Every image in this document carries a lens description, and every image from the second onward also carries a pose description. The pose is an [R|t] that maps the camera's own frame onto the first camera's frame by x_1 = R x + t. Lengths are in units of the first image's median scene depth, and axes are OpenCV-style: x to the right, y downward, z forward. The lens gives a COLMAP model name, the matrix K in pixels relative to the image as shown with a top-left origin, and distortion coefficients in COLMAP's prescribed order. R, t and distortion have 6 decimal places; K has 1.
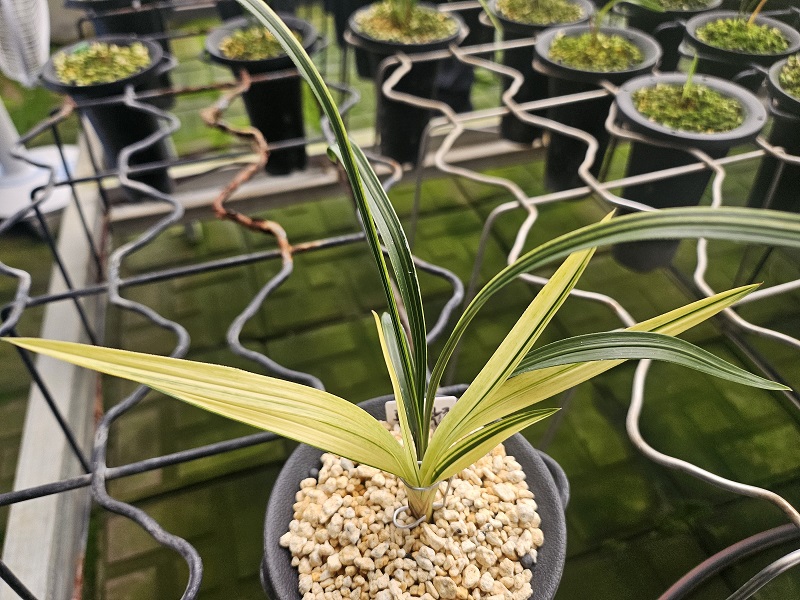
lens RADIAL K [[591.0, 0, 393.1], [0, 591.0, 310.2], [0, 0, 1]] dist [0.006788, -0.044322]
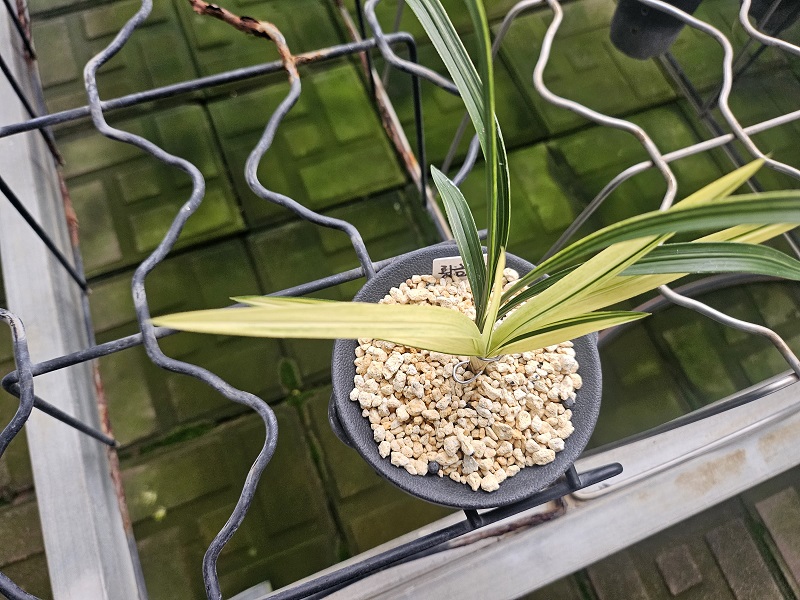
lens RADIAL K [[591.0, 0, 392.0], [0, 591.0, 303.7], [0, 0, 1]] dist [0.006788, -0.044322]
pose [[0.993448, -0.040332, 0.106935, -0.219087], [-0.006797, 0.913157, 0.407552, -0.209755], [-0.114086, -0.405608, 0.906899, 0.065384]]
